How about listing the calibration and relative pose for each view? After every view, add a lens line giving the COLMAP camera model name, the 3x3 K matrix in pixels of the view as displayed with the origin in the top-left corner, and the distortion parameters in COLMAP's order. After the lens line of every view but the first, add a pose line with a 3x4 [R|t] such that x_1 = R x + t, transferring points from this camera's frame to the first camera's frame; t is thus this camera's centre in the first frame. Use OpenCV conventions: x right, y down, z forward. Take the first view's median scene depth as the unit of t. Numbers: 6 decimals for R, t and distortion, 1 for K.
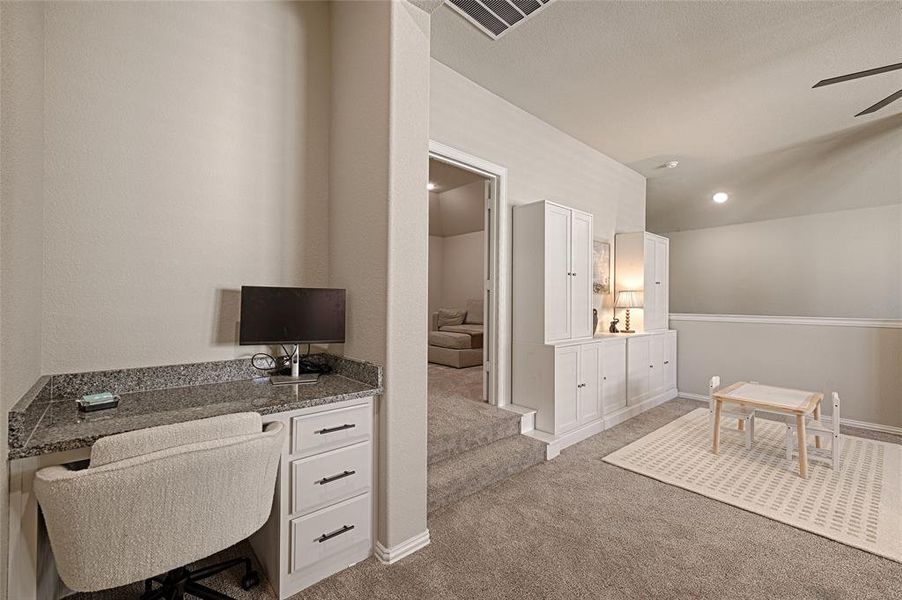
lens RADIAL K [[371.2, 0, 453.5], [0, 371.2, 300.4], [0, 0, 1]] dist [0.000689, 0.000127]
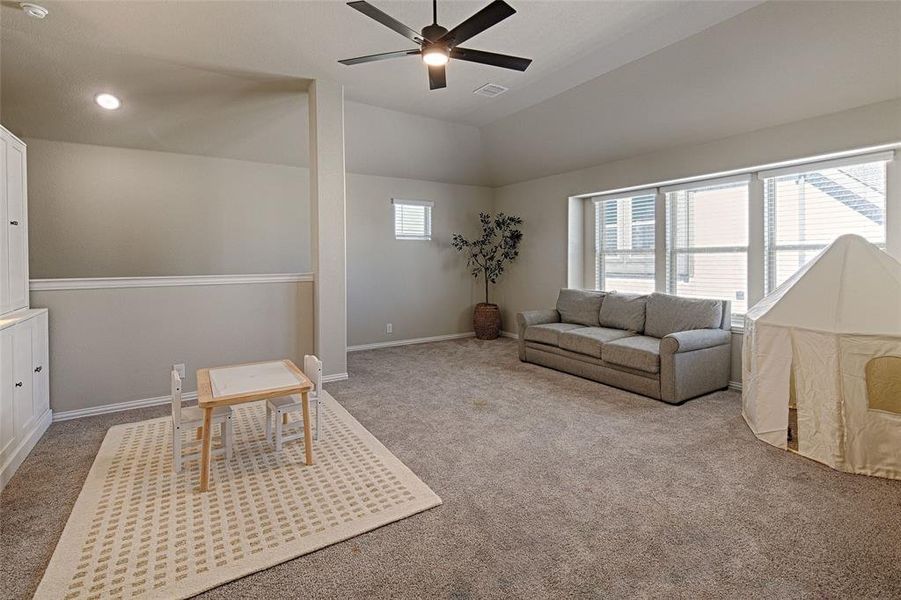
lens RADIAL K [[438.4, 0, 483.6], [0, 438.4, 264.4], [0, 0, 1]] dist [0.005215, 0.000210]
pose [[0.106516, -0.021103, 0.994087, -0.002876], [0.003000, 0.999777, 0.020903, 0.000871], [-0.994306, 0.000755, 0.106555, 0.429343]]
